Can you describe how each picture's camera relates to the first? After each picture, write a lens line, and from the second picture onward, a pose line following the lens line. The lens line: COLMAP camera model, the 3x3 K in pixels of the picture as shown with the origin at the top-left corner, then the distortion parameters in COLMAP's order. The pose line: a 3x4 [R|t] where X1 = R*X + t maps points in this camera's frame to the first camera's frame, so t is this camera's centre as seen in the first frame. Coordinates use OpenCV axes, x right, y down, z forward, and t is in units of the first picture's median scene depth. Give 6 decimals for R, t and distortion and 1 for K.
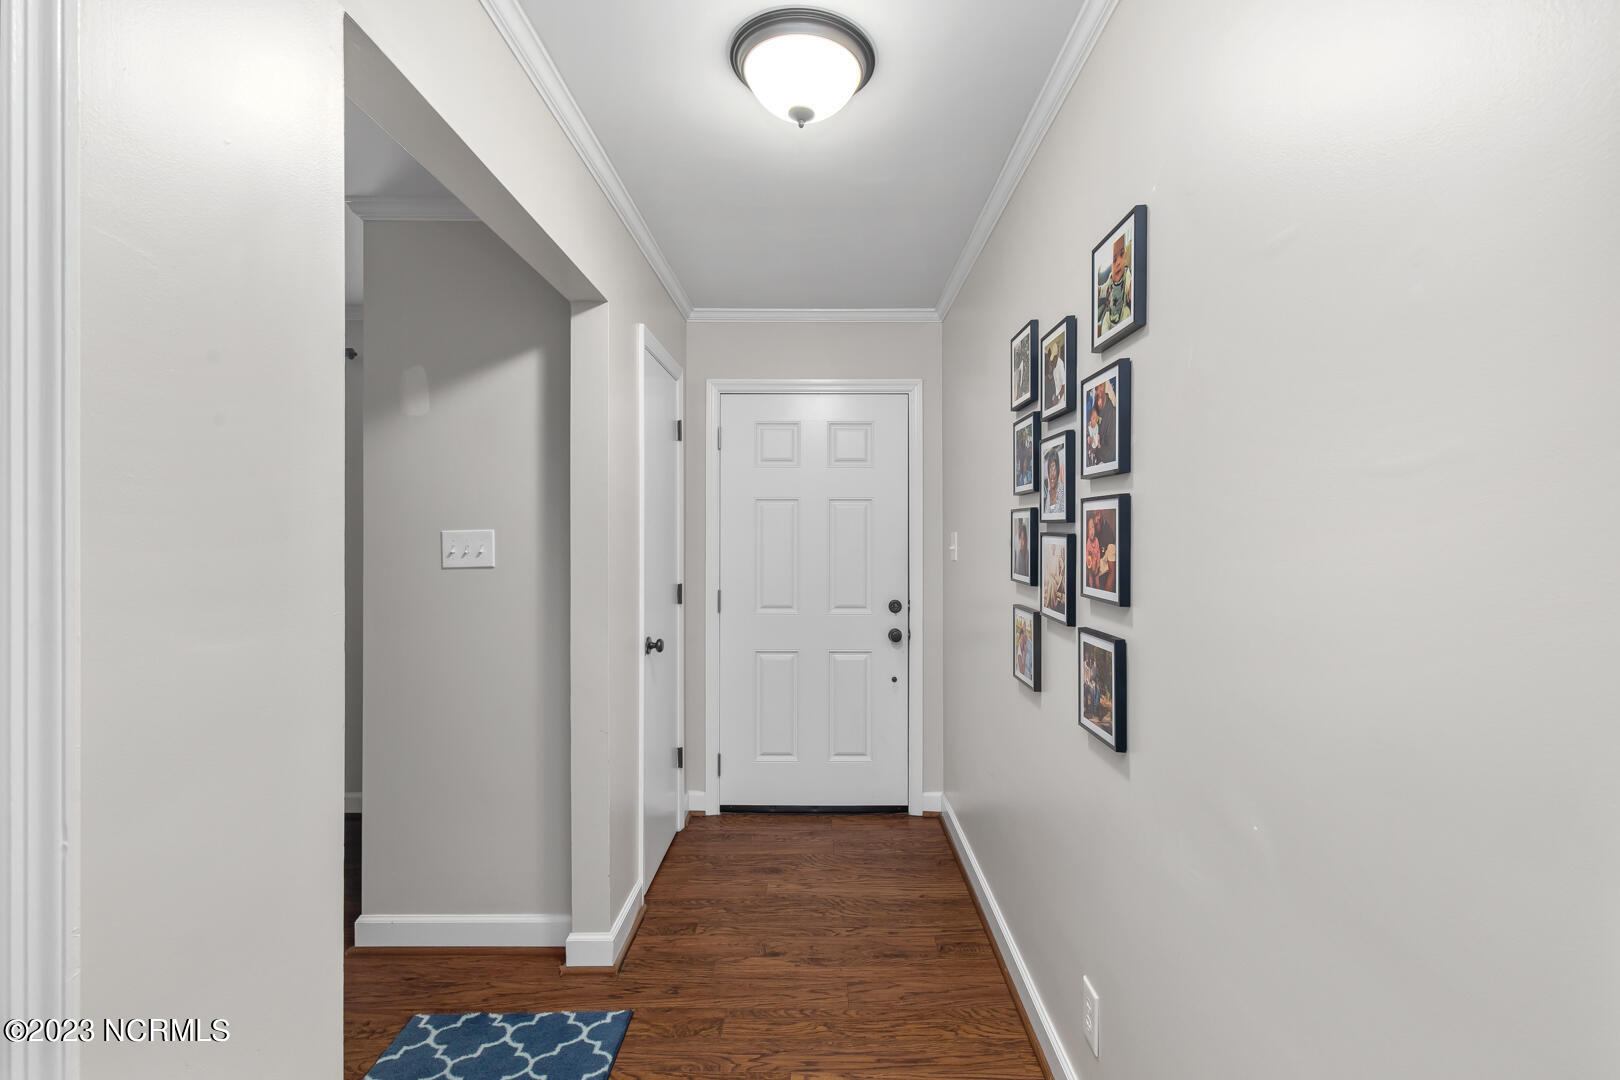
lens RADIAL K [[745.8, 0, 803.3], [0, 745.8, 536.2], [0, 0, 1]] dist [0.002253, 0.000053]
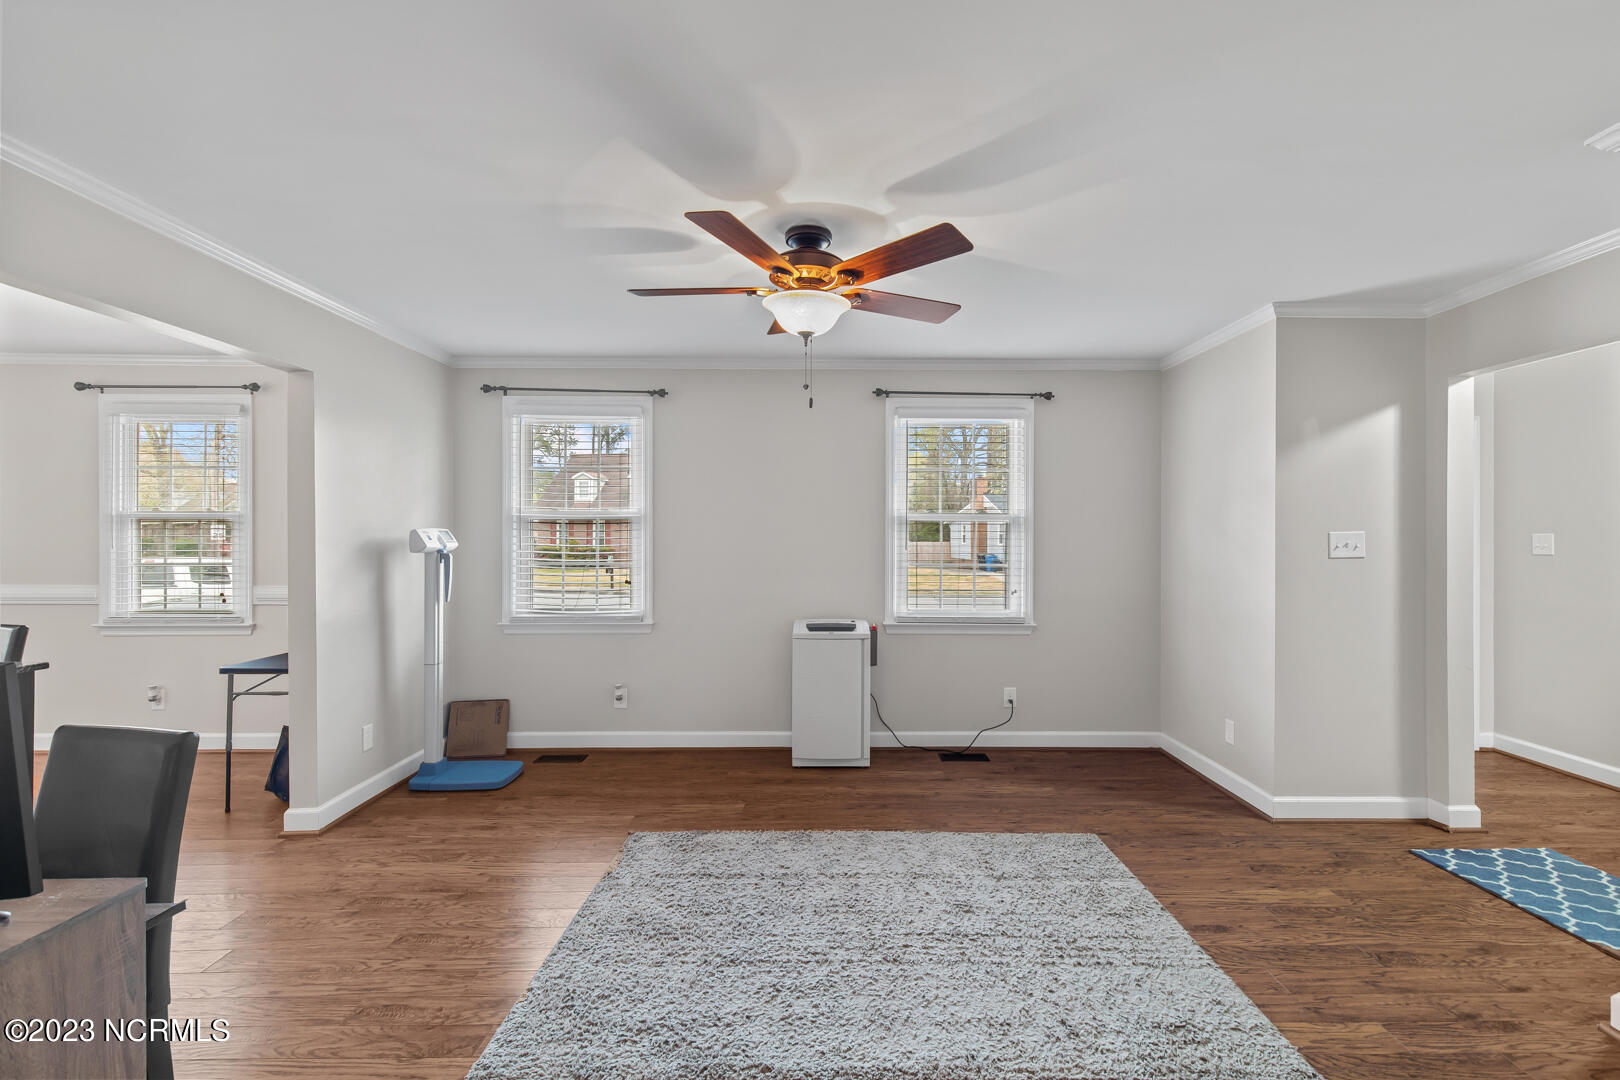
lens RADIAL K [[745.8, 0, 808.6], [0, 745.8, 530.3], [0, 0, 1]] dist [0.002253, 0.000053]
pose [[0.999865, 0.007179, 0.014769, -1.518542], [-0.007121, 0.999967, -0.003979, 0.003108], [-0.014797, 0.003874, 0.999883, -0.434779]]
